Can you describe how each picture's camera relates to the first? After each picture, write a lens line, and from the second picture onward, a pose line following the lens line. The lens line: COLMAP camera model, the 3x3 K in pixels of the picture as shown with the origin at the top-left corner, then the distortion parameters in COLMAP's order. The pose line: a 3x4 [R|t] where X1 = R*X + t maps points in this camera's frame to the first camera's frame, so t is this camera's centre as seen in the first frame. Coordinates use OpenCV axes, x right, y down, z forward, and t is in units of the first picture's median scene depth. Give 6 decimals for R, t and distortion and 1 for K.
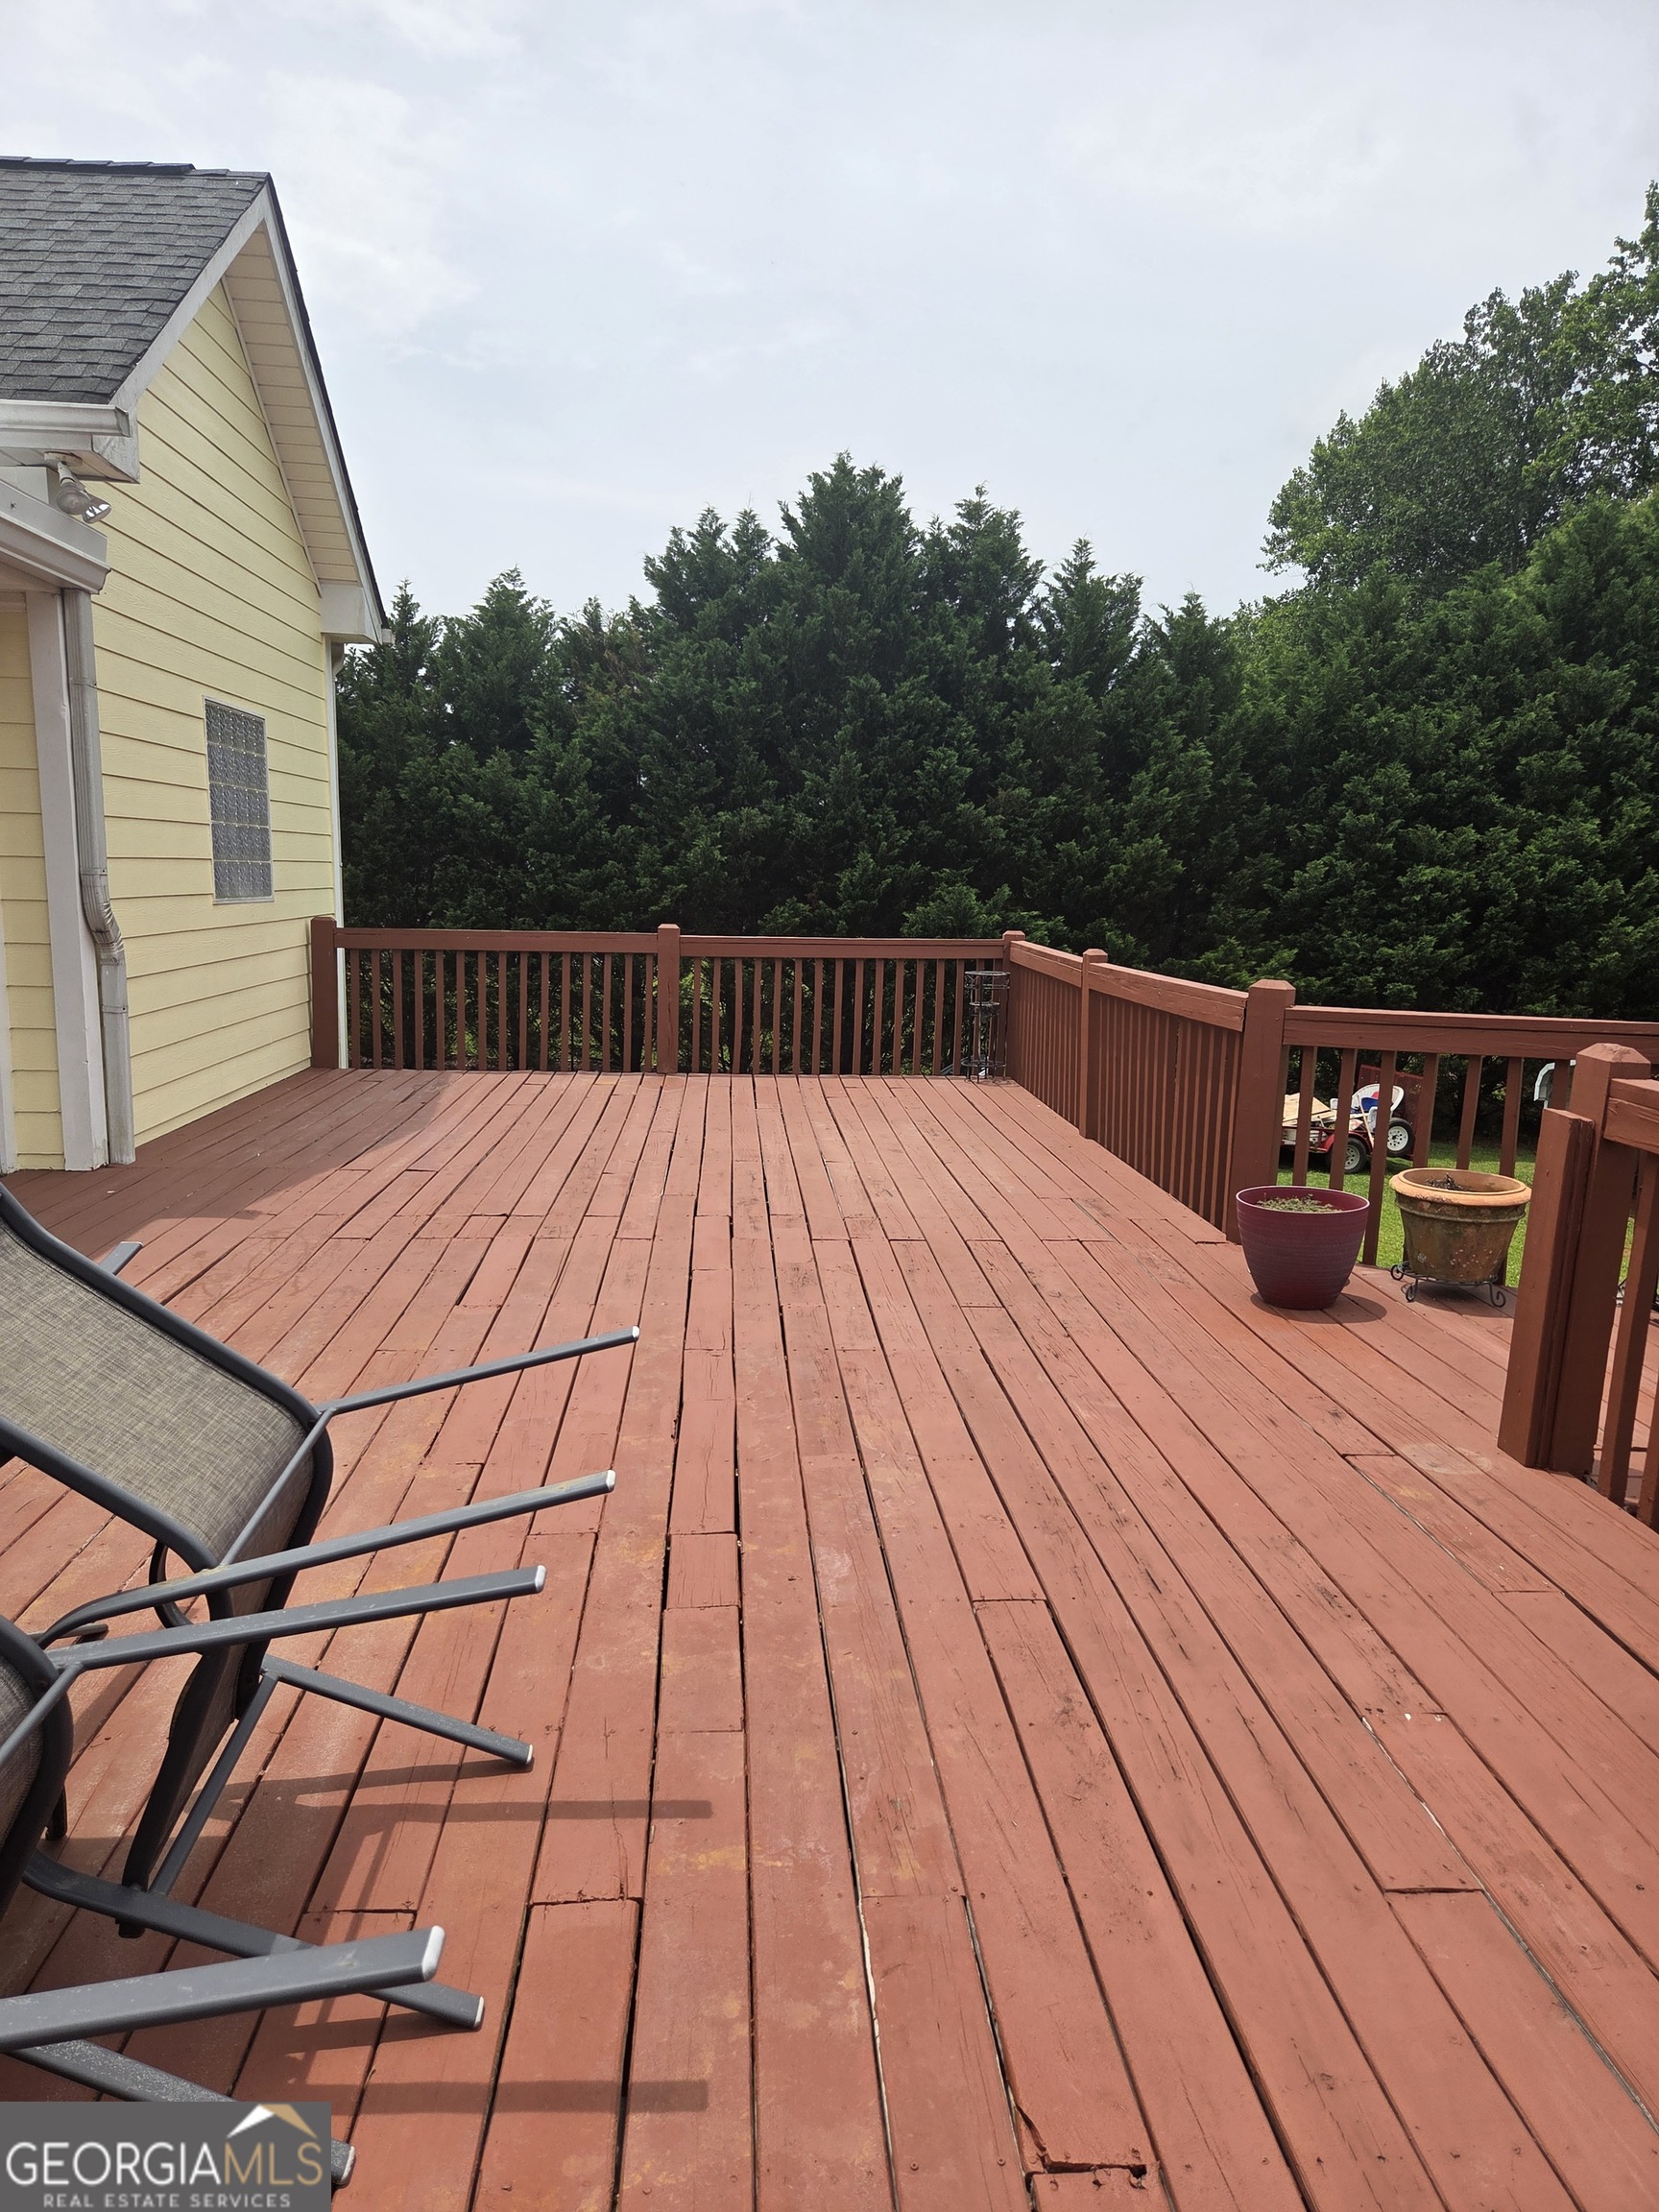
lens RADIAL K [[1503.9, 0, 809.3], [0, 1503.9, 1116.8], [0, 0, 1]] dist [0.069933, -0.055620]
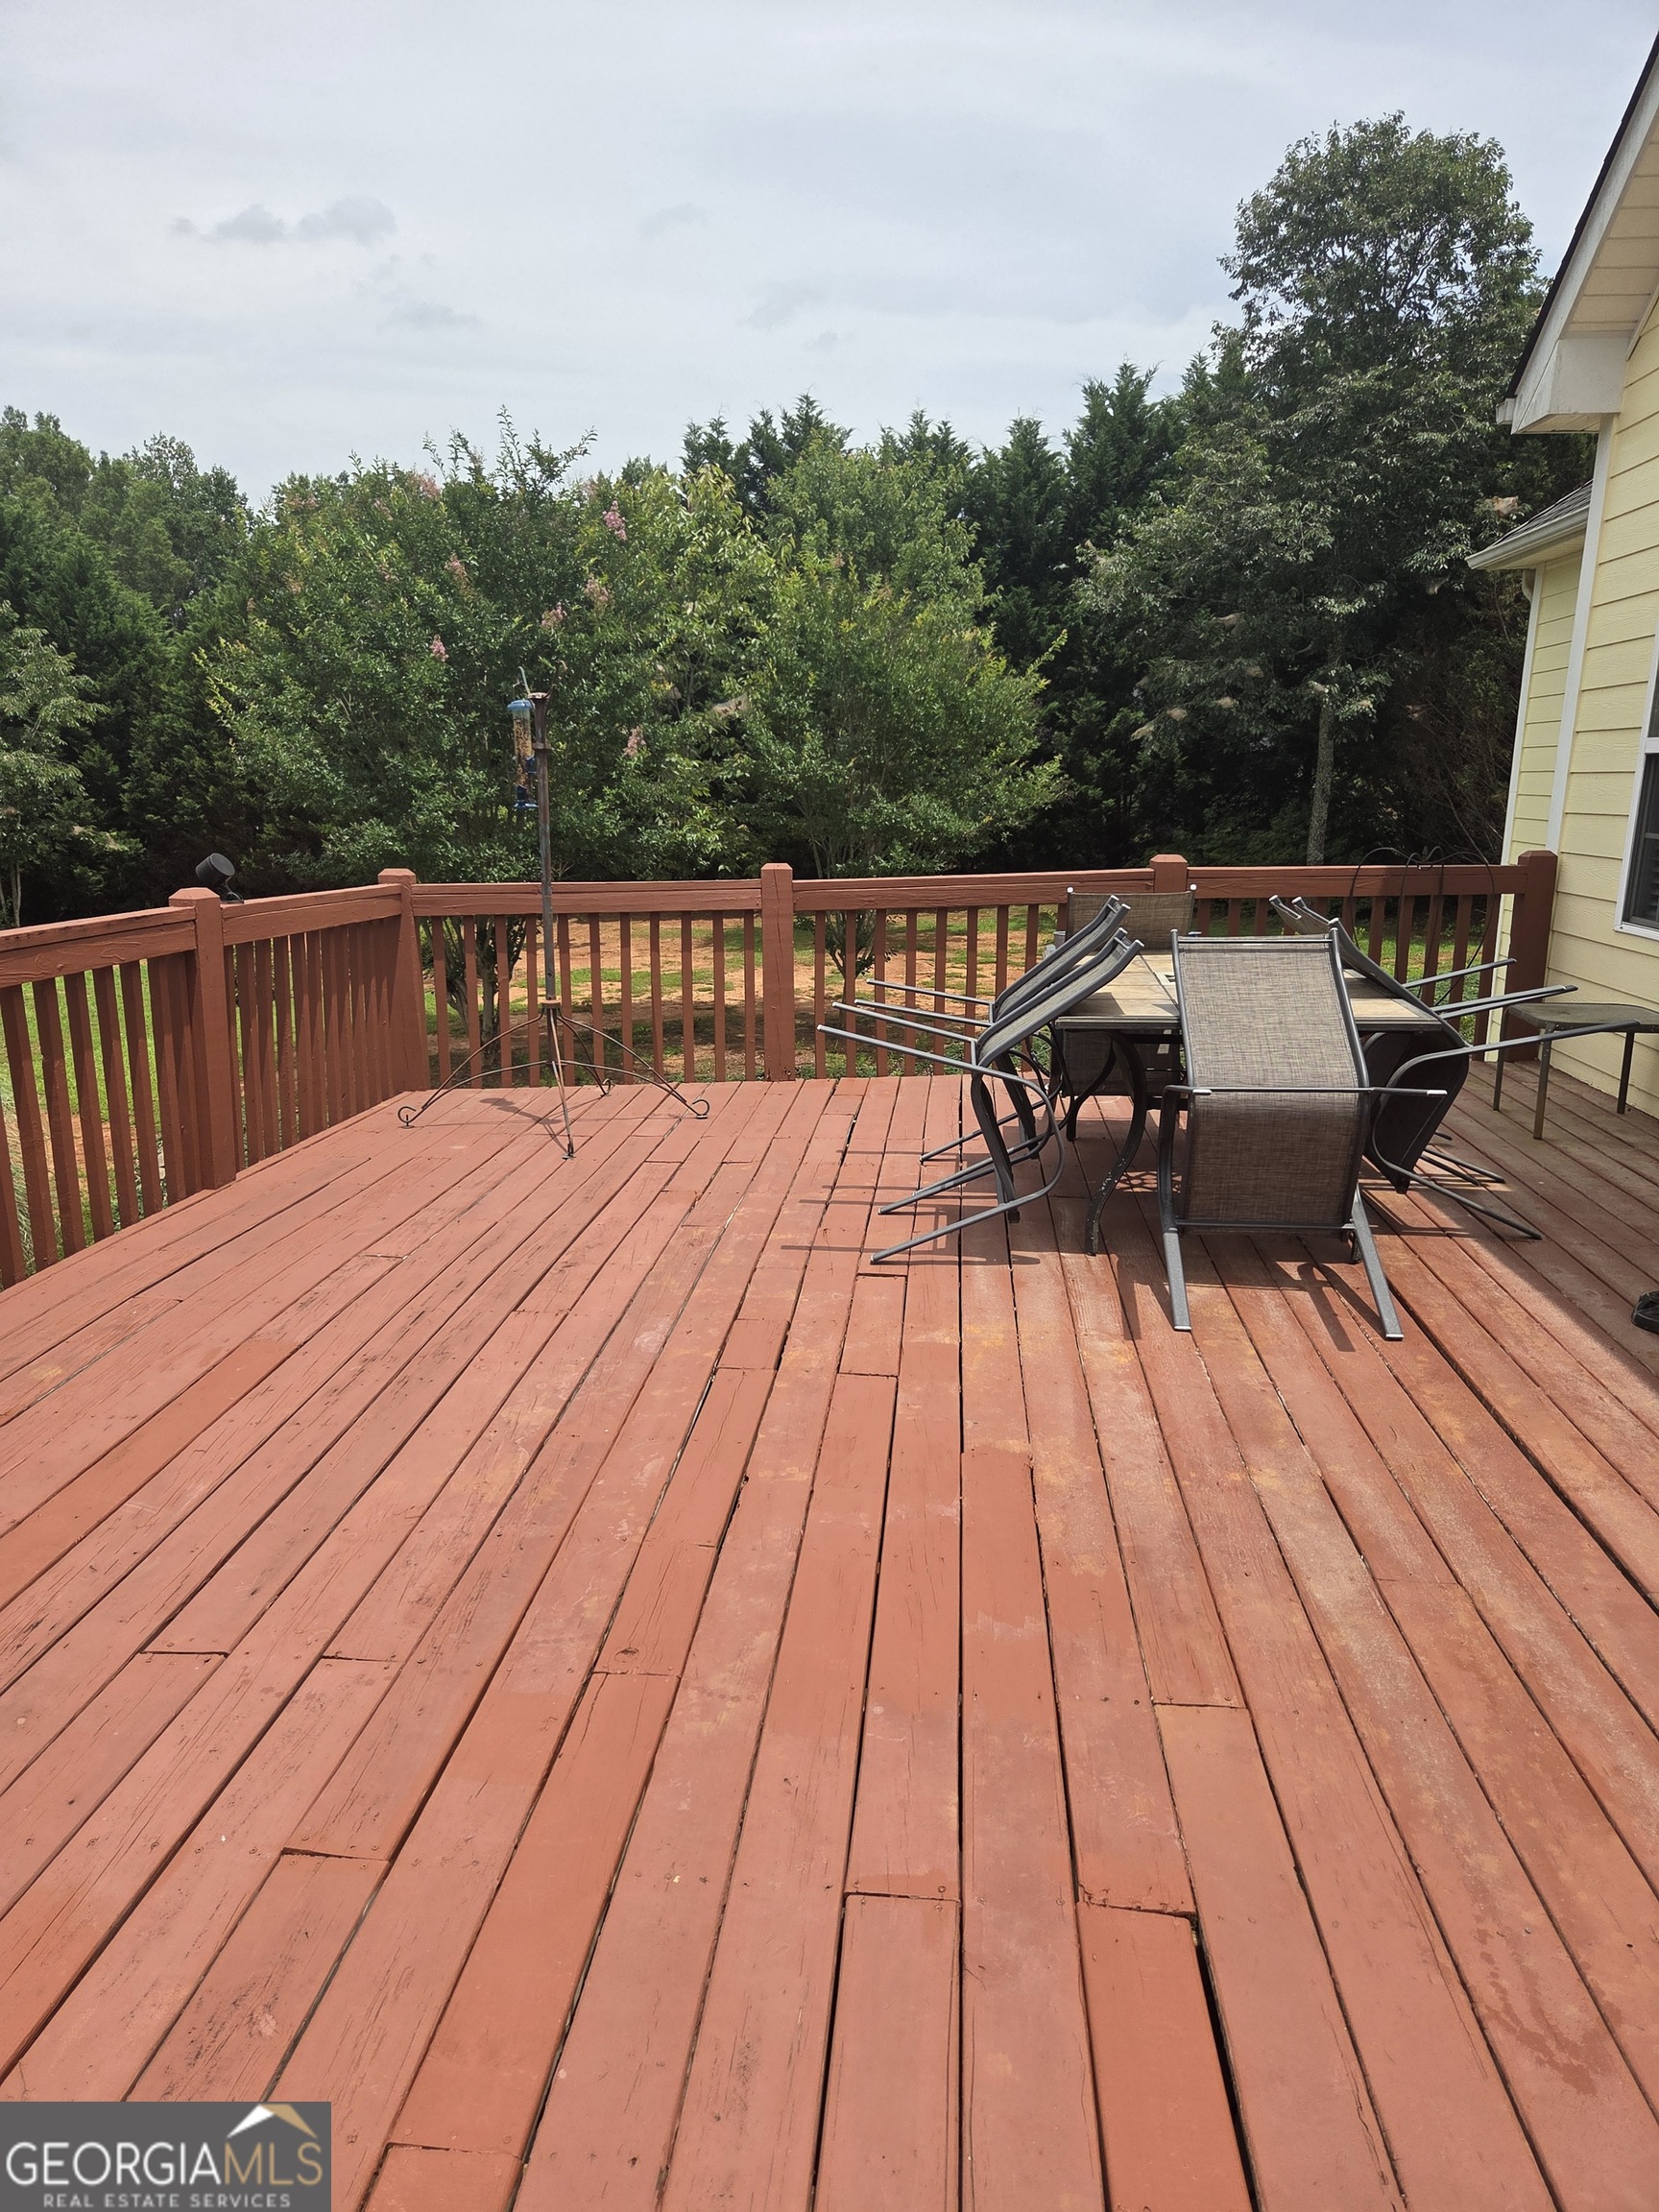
lens RADIAL K [[1503.9, 0, 831.8], [0, 1503.9, 1108.5], [0, 0, 1]] dist [0.069933, -0.055620]
pose [[-0.989562, -0.059848, 0.131089, -0.298230], [-0.007397, 0.929575, 0.368558, -0.358257], [-0.143915, 0.363742, -0.920315, 2.155844]]
